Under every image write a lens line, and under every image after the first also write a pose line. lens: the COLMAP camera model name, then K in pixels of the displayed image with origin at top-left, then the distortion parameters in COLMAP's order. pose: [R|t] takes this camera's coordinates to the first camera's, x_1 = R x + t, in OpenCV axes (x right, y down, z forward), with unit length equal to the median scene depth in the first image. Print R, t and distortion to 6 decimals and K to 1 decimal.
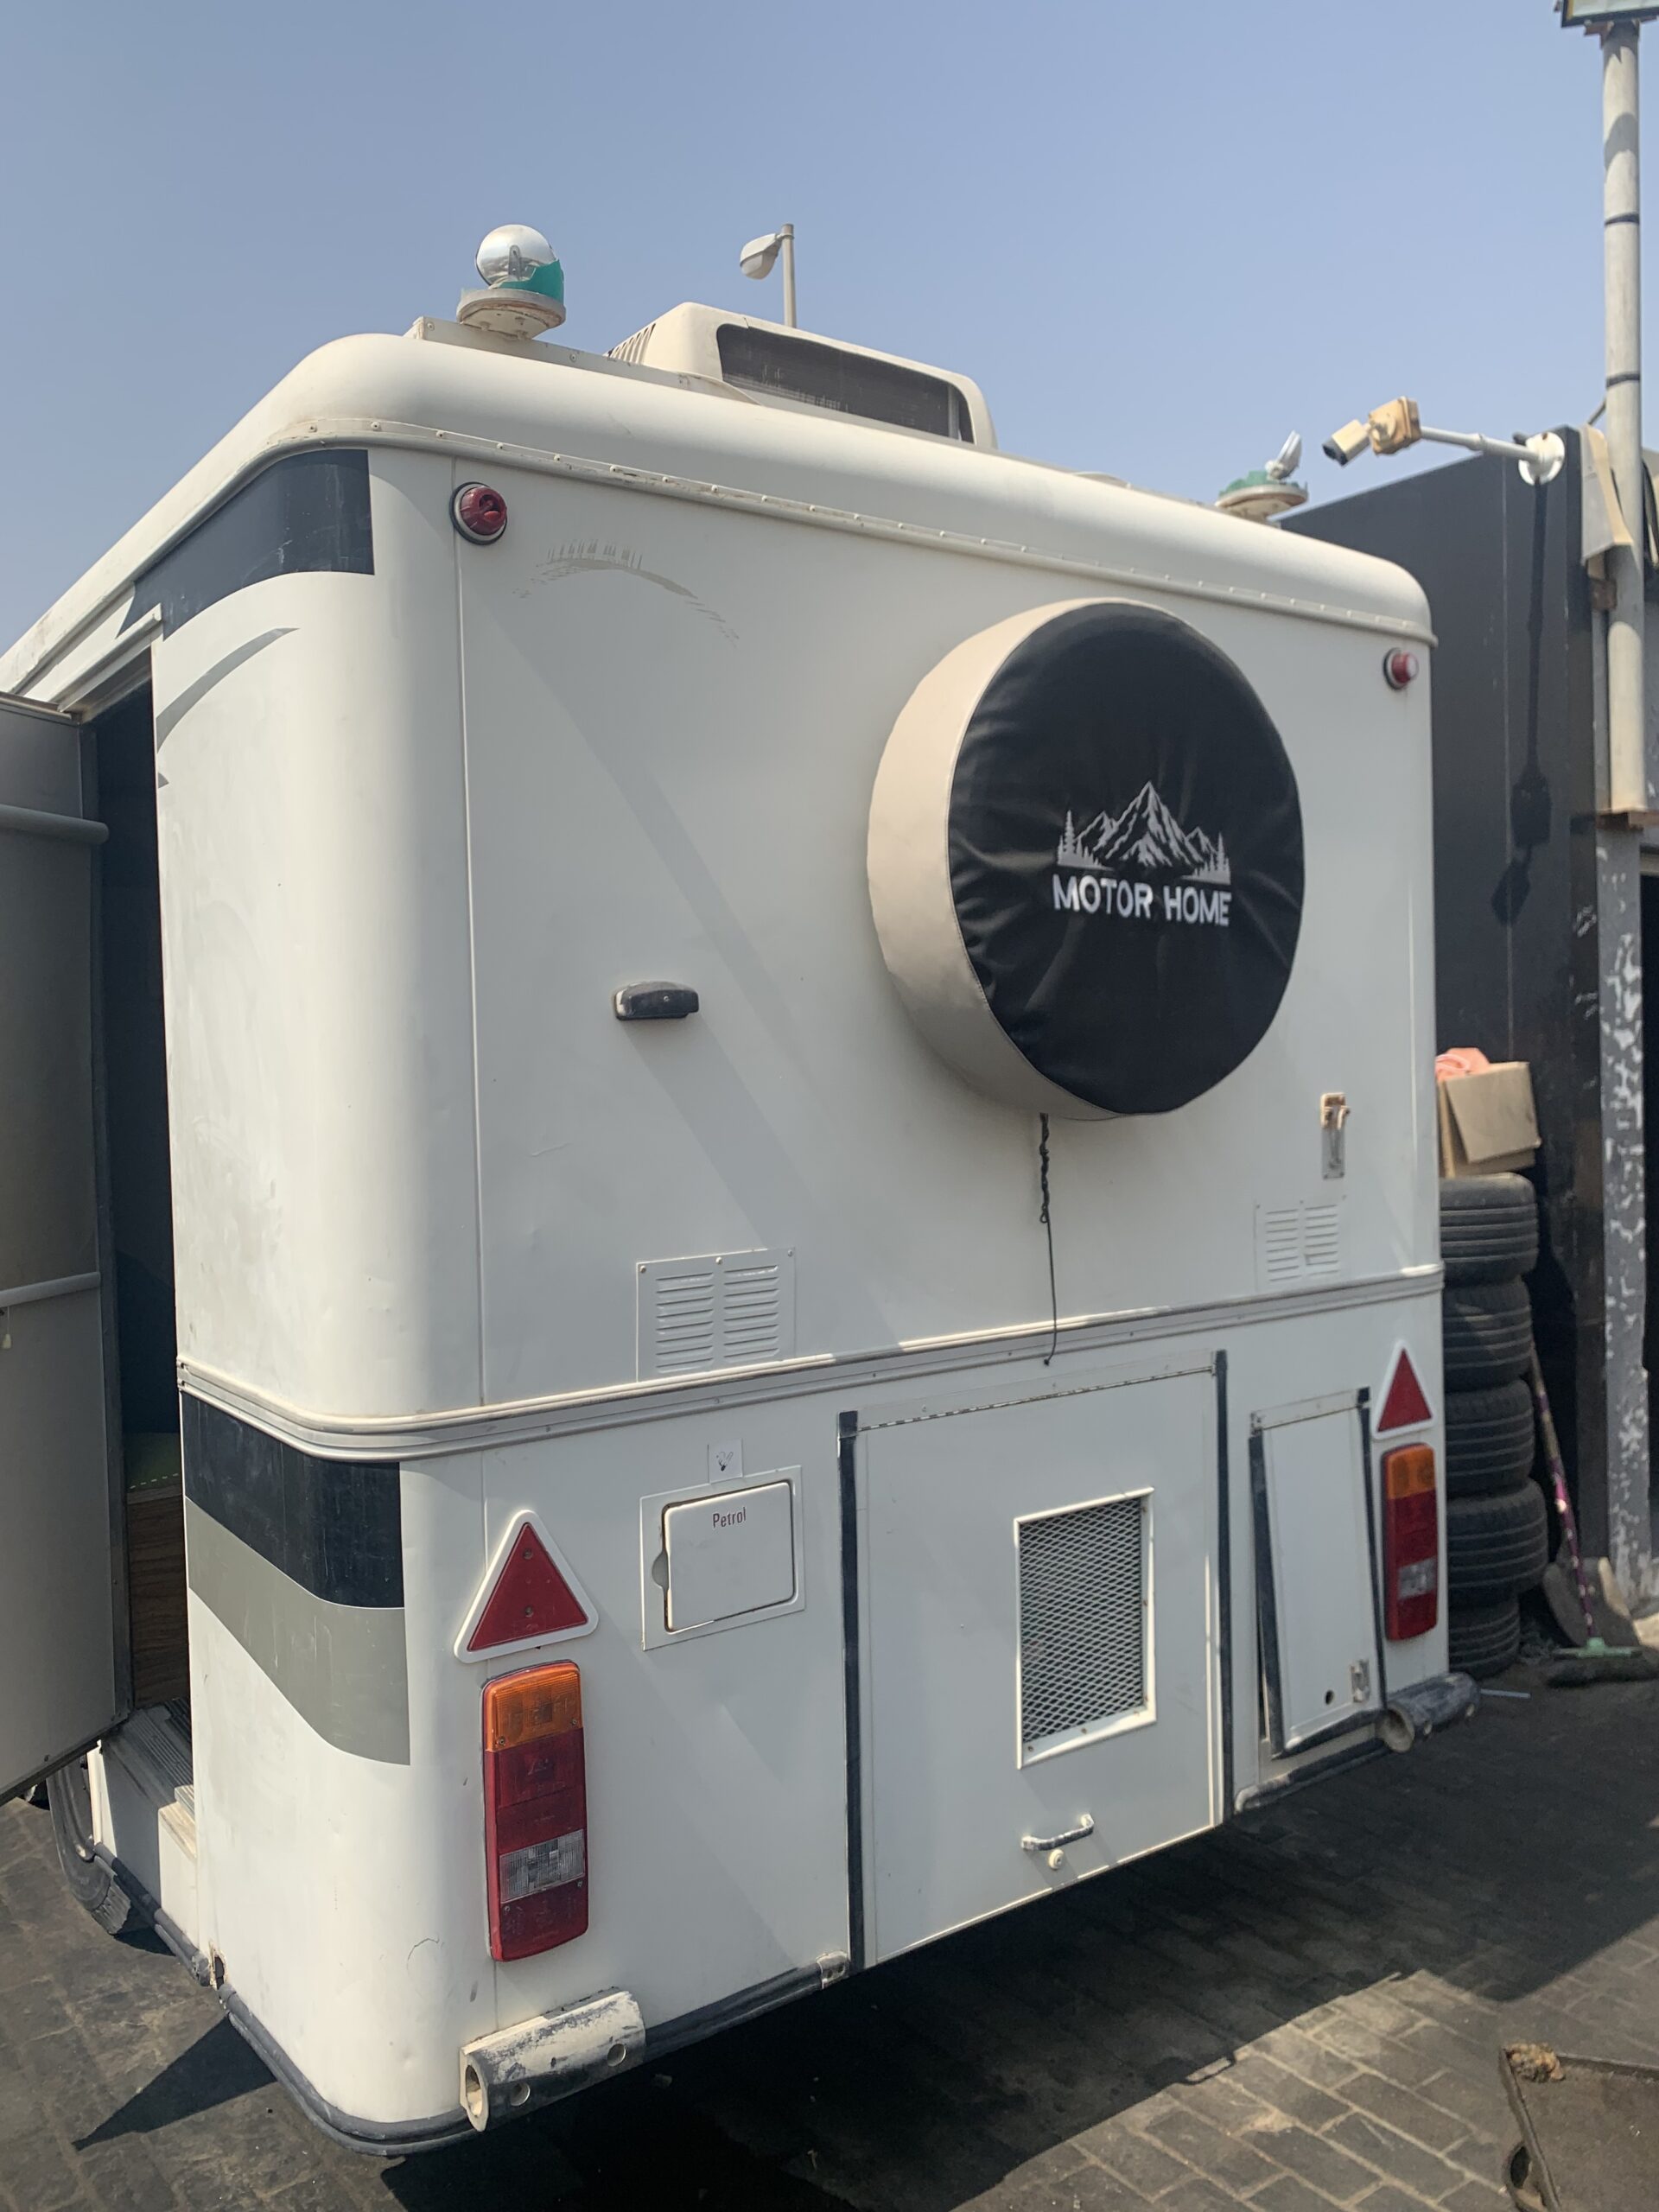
lens RADIAL K [[1680.8, 0, 828.8], [0, 1680.8, 1103.5], [0, 0, 1]] dist [0.028729, -0.035387]
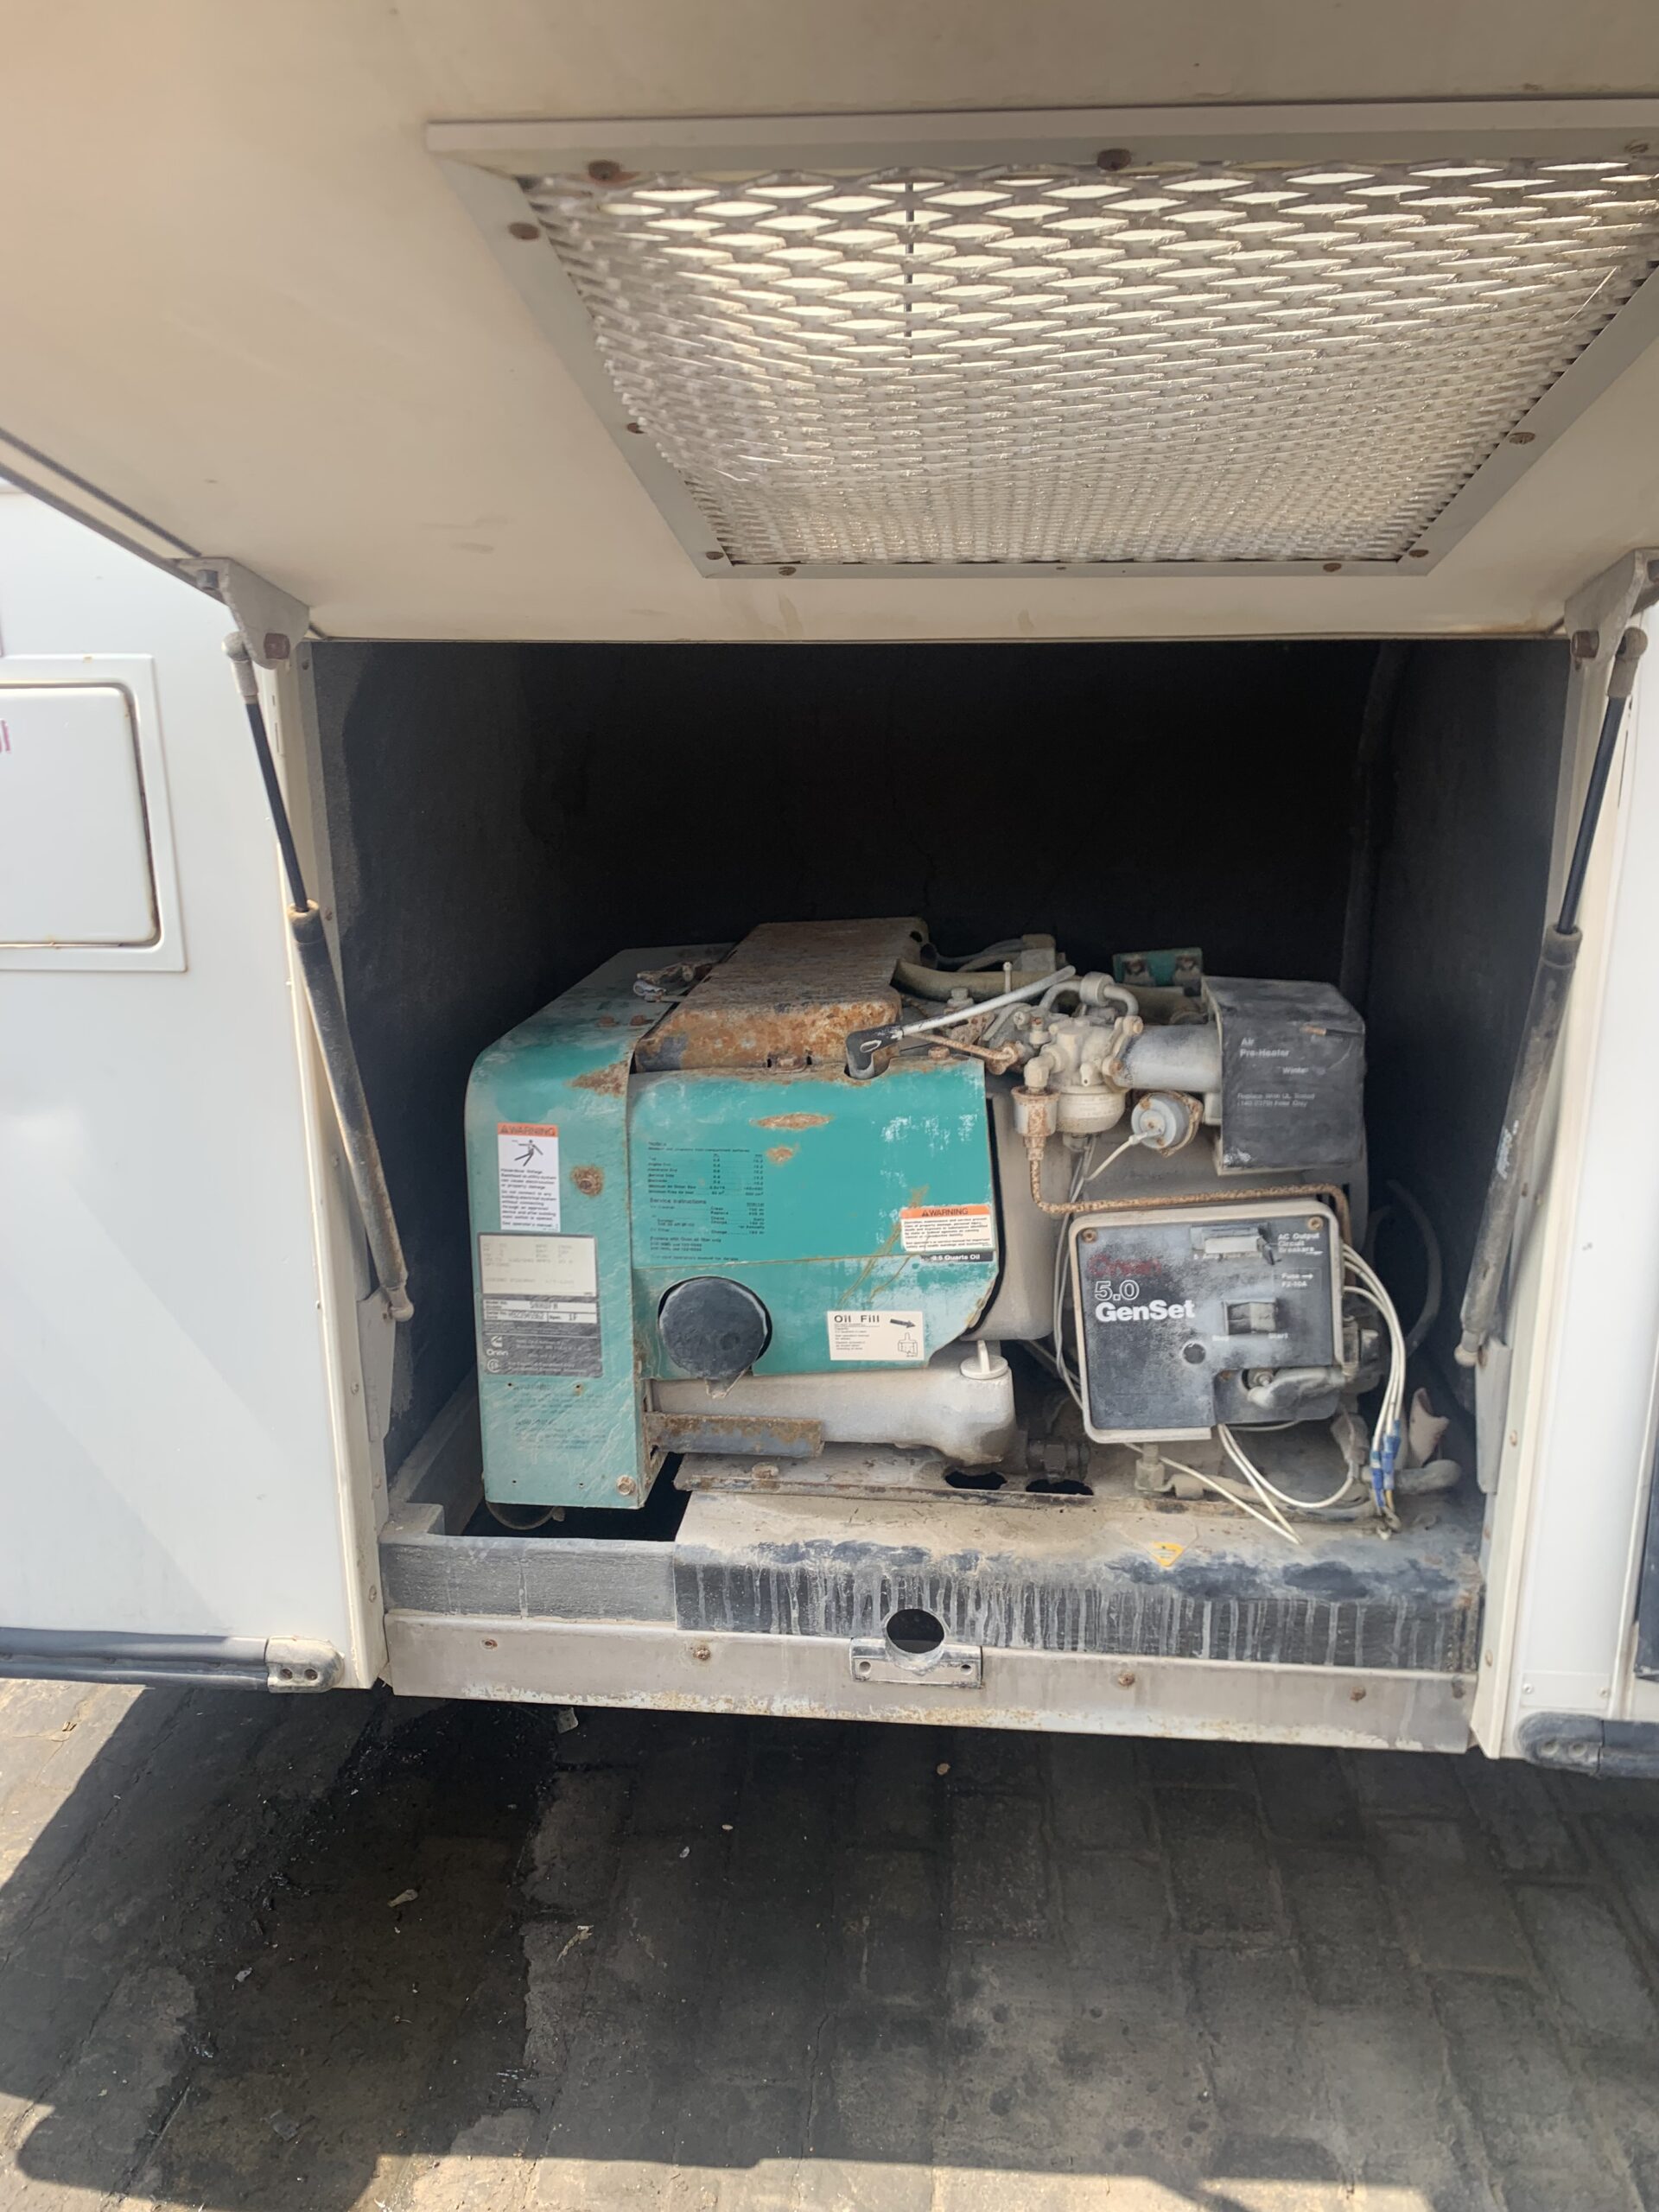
lens RADIAL K [[1680.8, 0, 827.4], [0, 1680.8, 1104.4], [0, 0, 1]] dist [0.028729, -0.035387]
pose [[0.742872, 0.195700, -0.640190, 0.385492], [-0.019611, 0.962267, 0.271400, 0.185738], [0.669147, -0.189060, 0.718679, 0.705704]]
